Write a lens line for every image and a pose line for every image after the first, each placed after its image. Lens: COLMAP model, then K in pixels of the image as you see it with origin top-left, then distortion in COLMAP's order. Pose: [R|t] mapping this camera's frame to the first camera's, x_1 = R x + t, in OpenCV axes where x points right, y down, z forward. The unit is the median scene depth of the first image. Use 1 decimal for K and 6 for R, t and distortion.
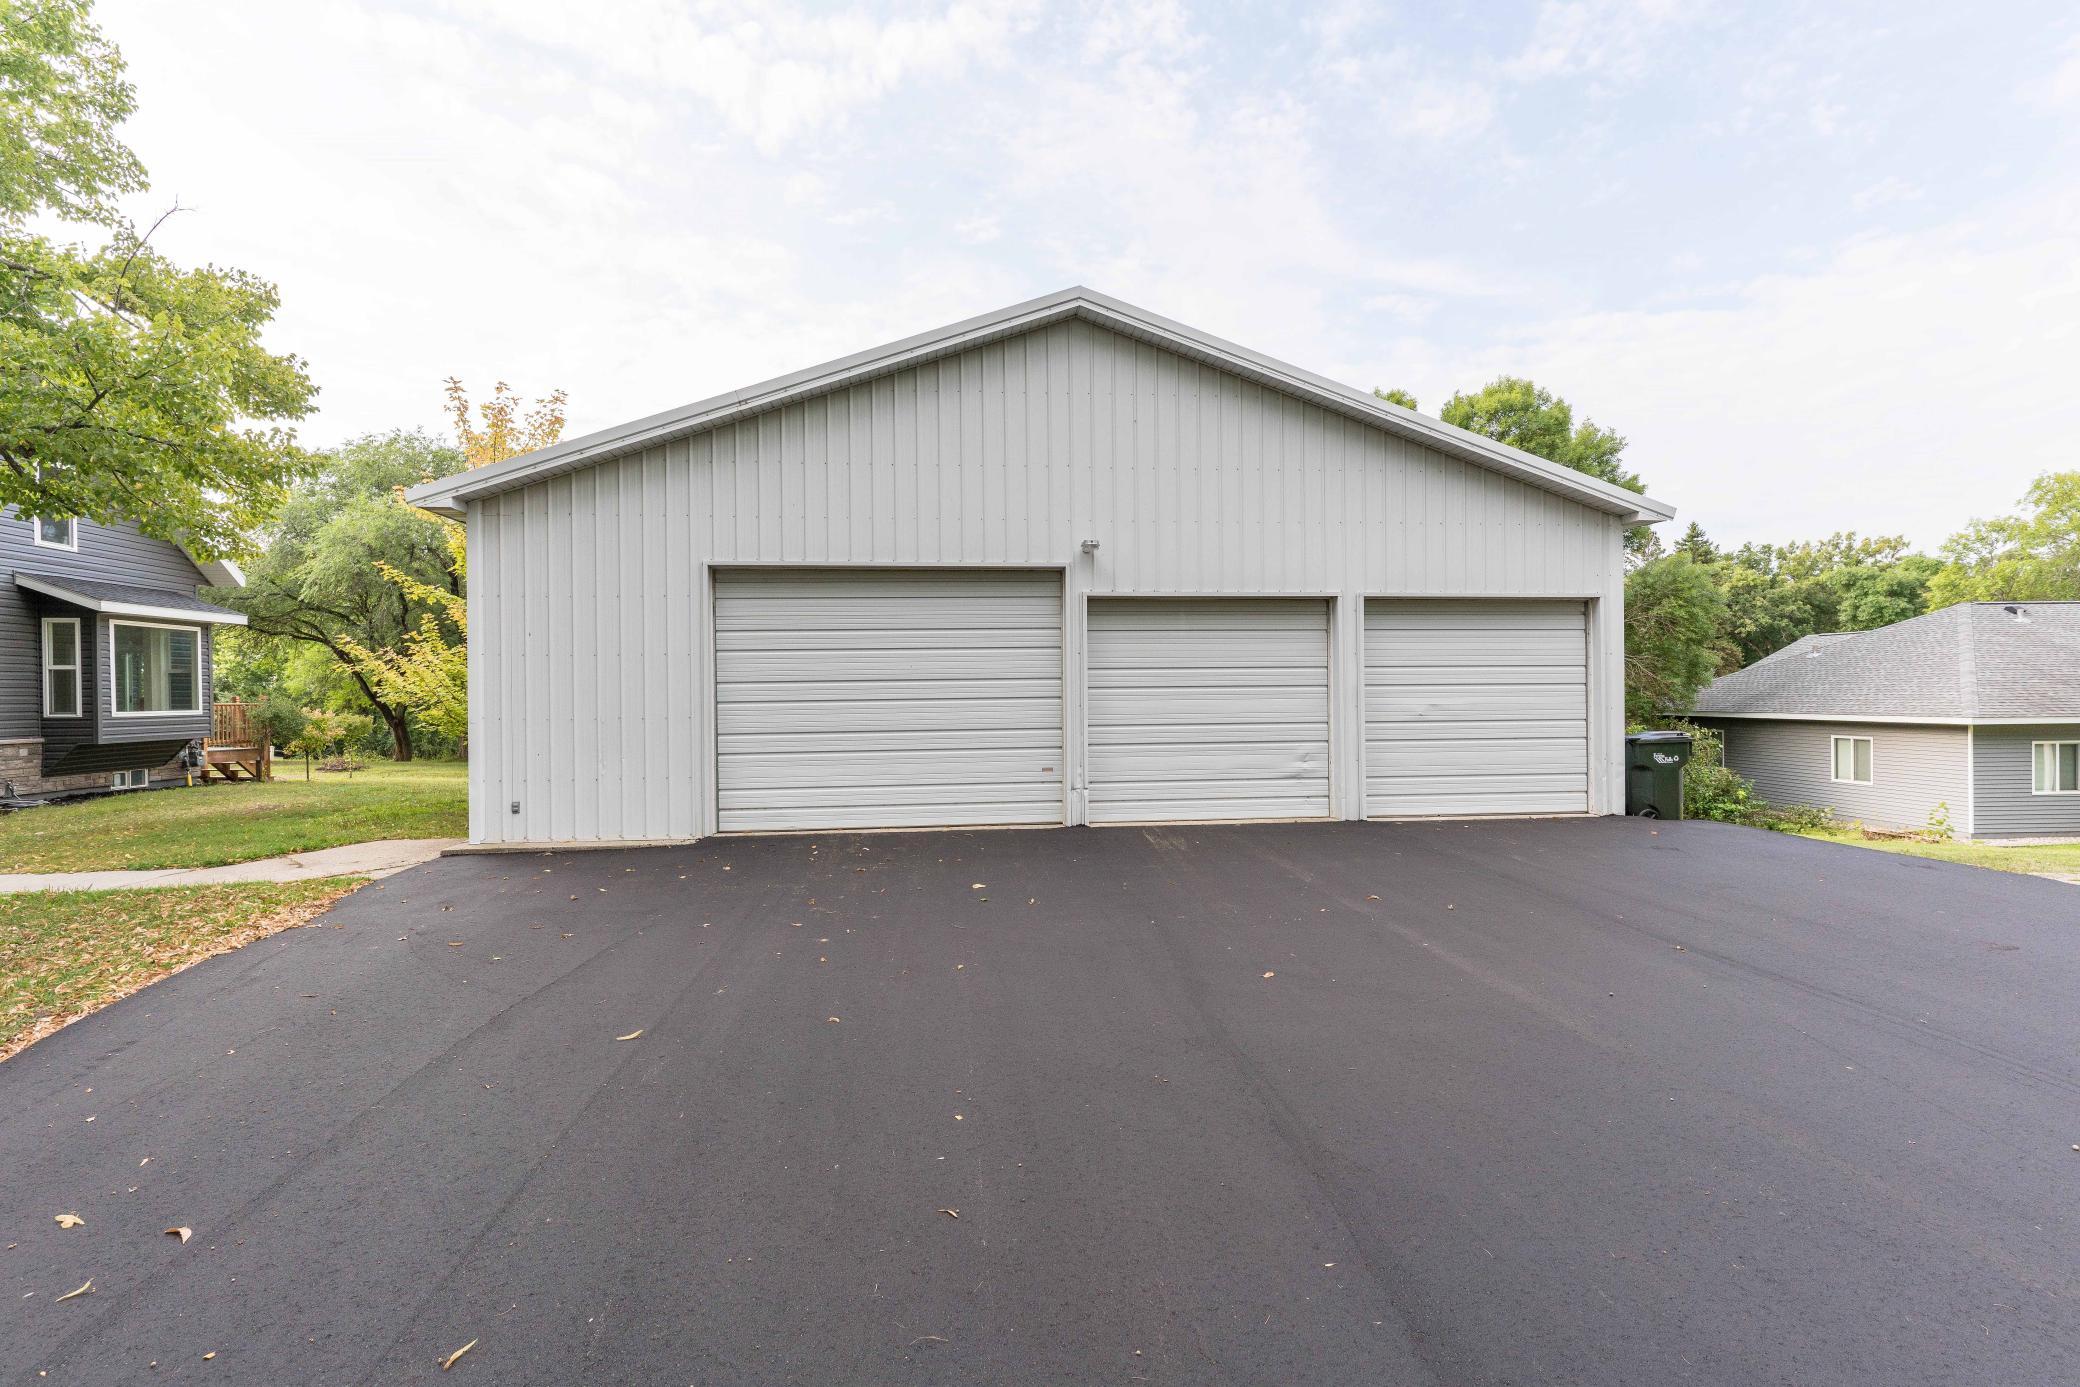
lens RADIAL K [[980.7, 0, 1041.8], [0, 980.7, 699.3], [0, 0, 1]] dist [0.002091, -0.001047]
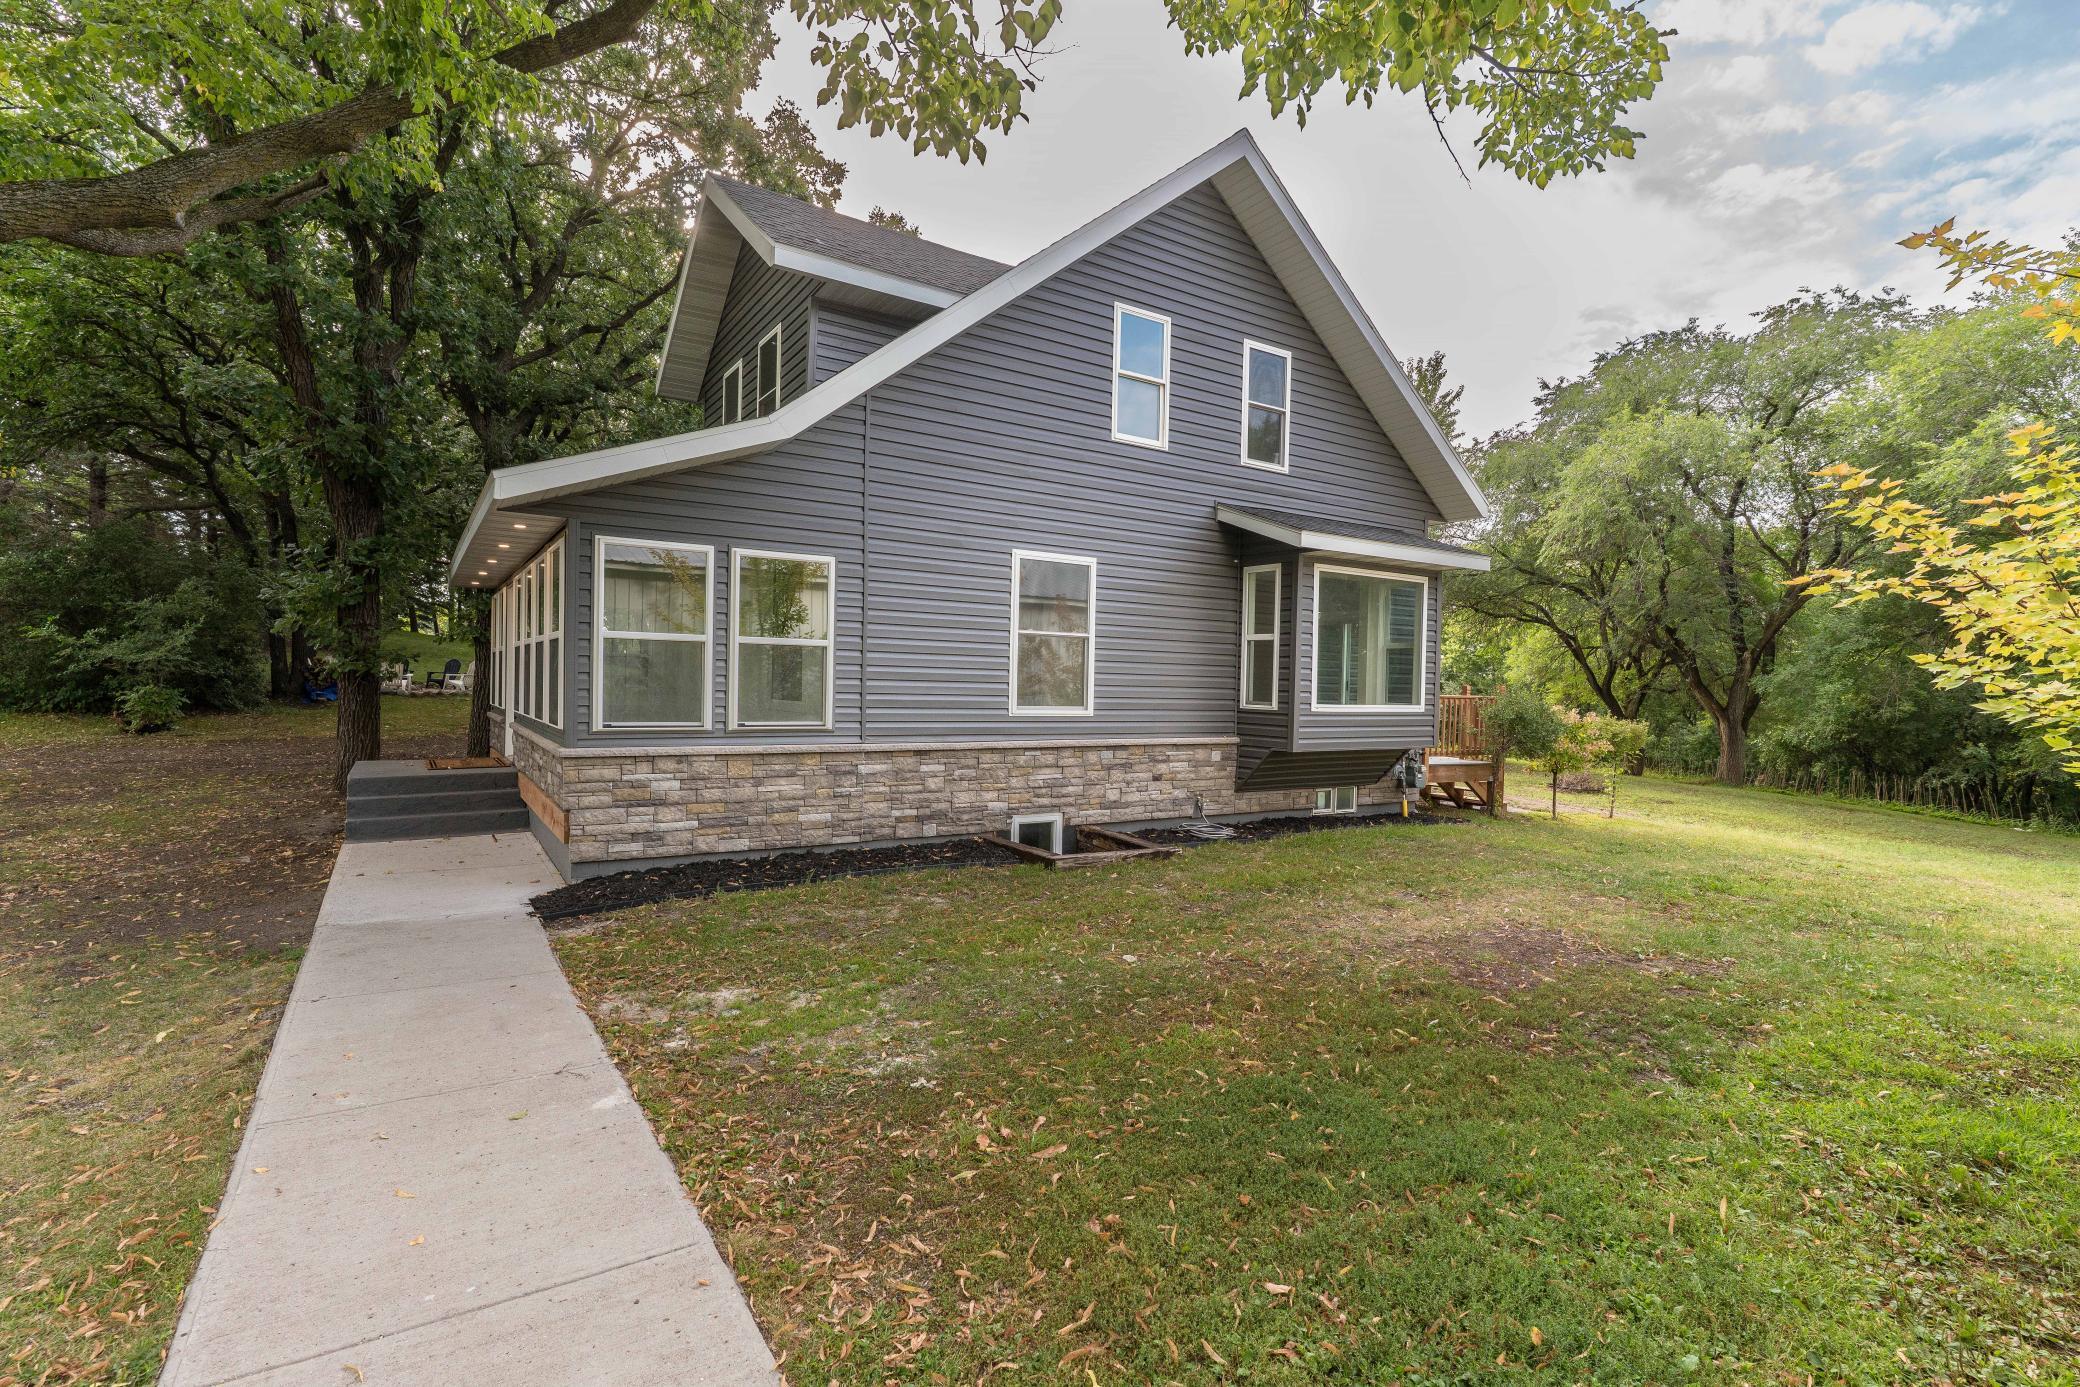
lens RADIAL K [[980.7, 0, 1032.7], [0, 980.7, 710.7], [0, 0, 1]] dist [0.002091, -0.001047]
pose [[0.458612, 0.046141, -0.887438, -0.656954], [-0.031750, 0.998864, 0.035527, -0.000301], [0.888069, 0.011883, 0.459556, 0.777896]]
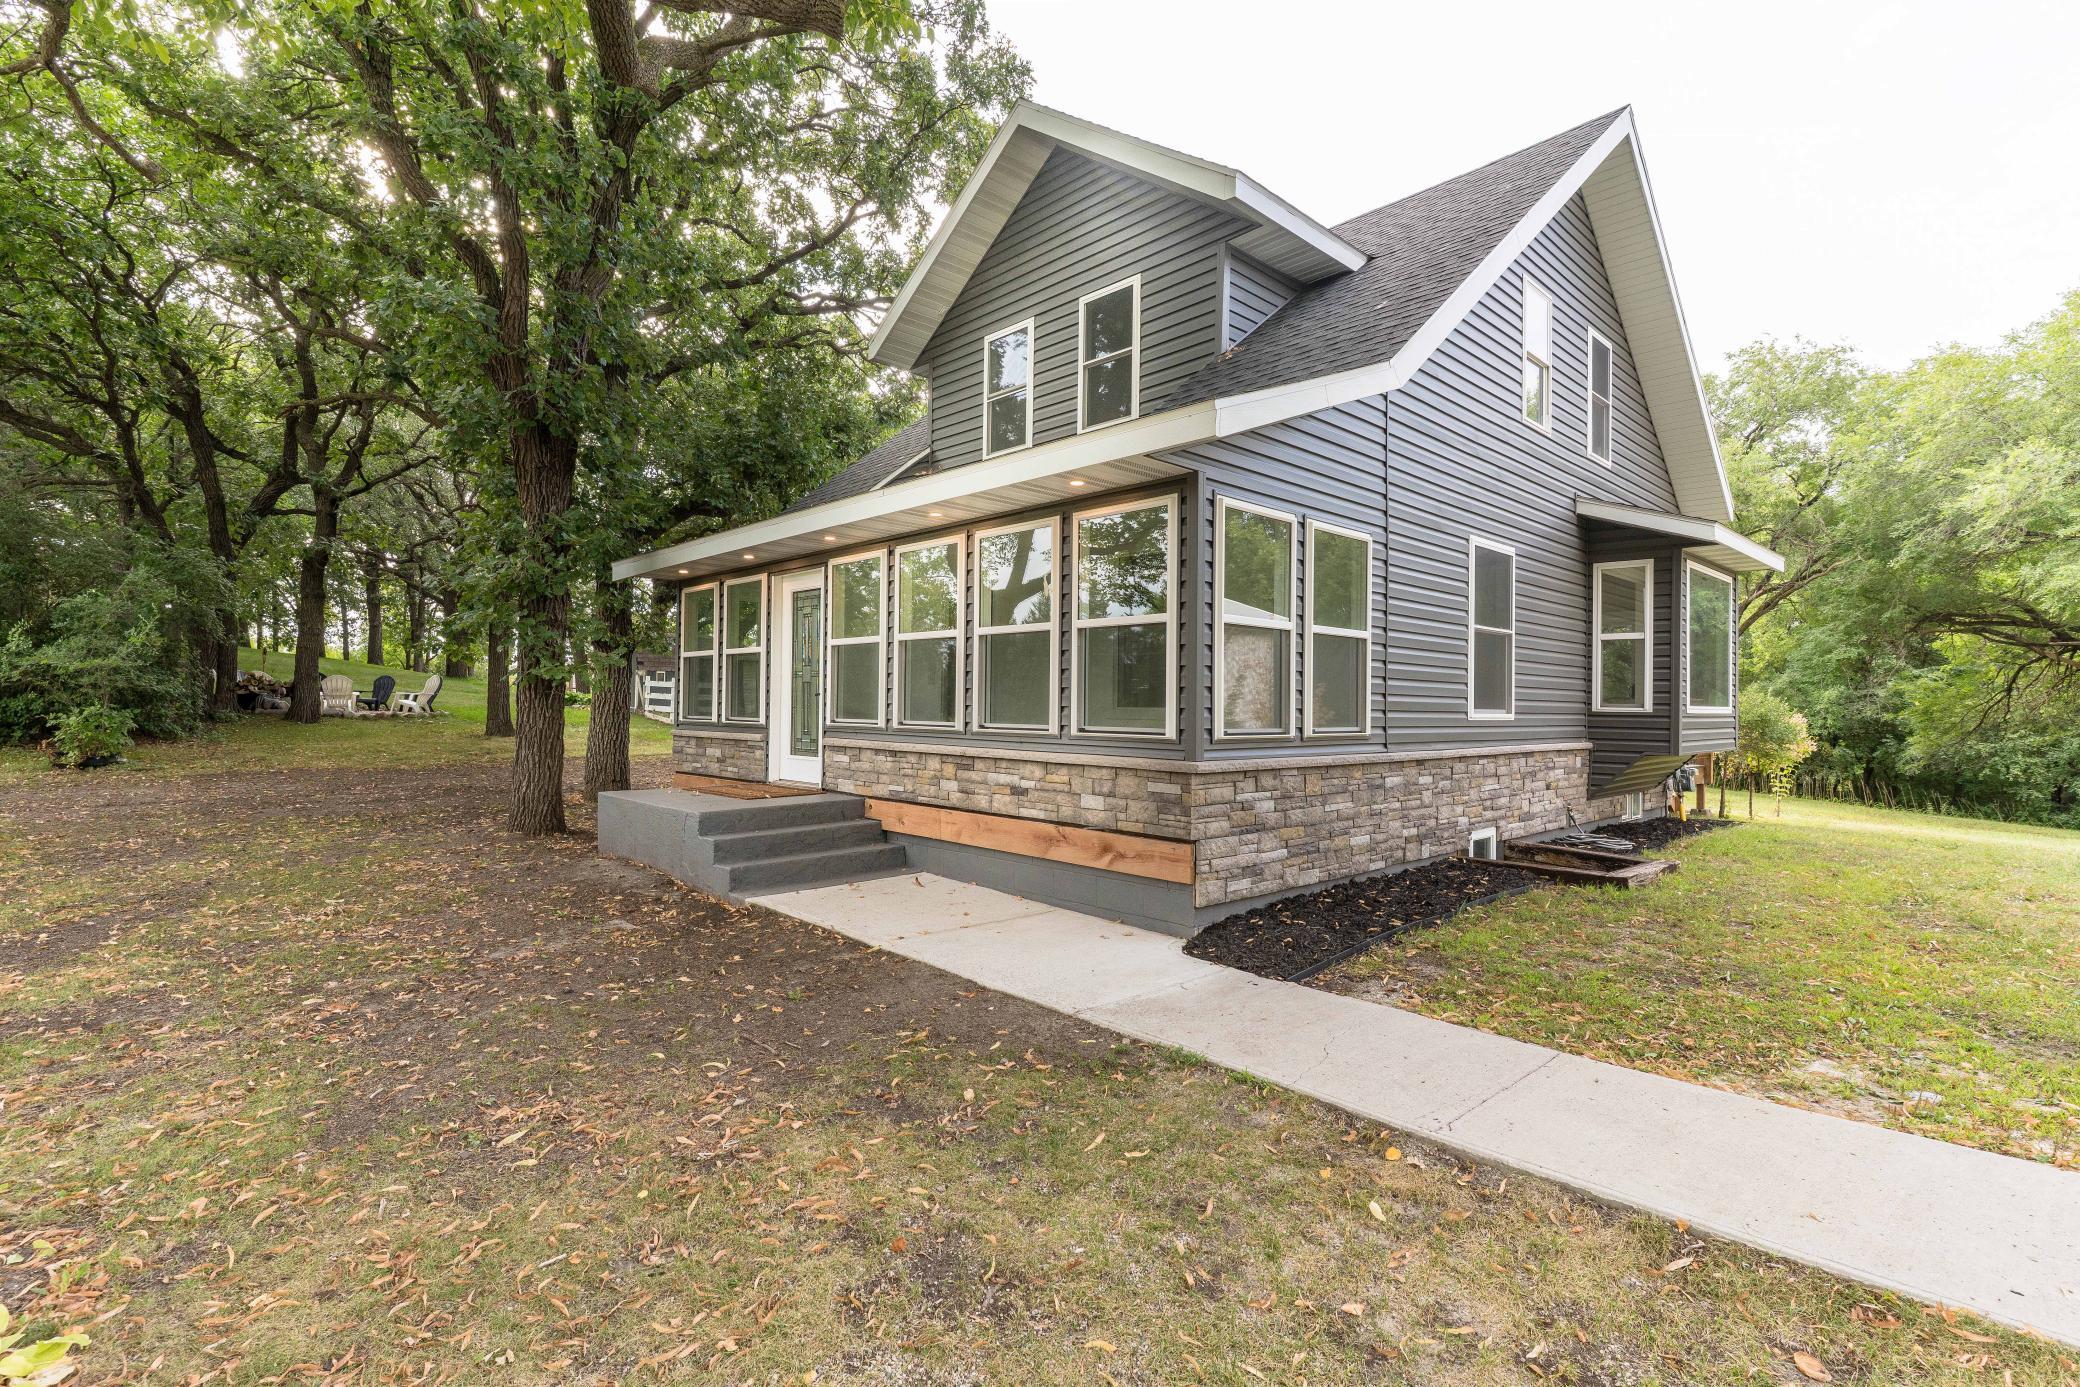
lens RADIAL K [[980.7, 0, 1040.8], [0, 980.7, 708.8], [0, 0, 1]] dist [0.002091, -0.001047]
pose [[0.621191, 0.020301, -0.783396, -1.038869], [-0.022593, 0.999713, 0.007992, 0.028561], [0.783334, 0.012735, 0.621471, 0.408817]]
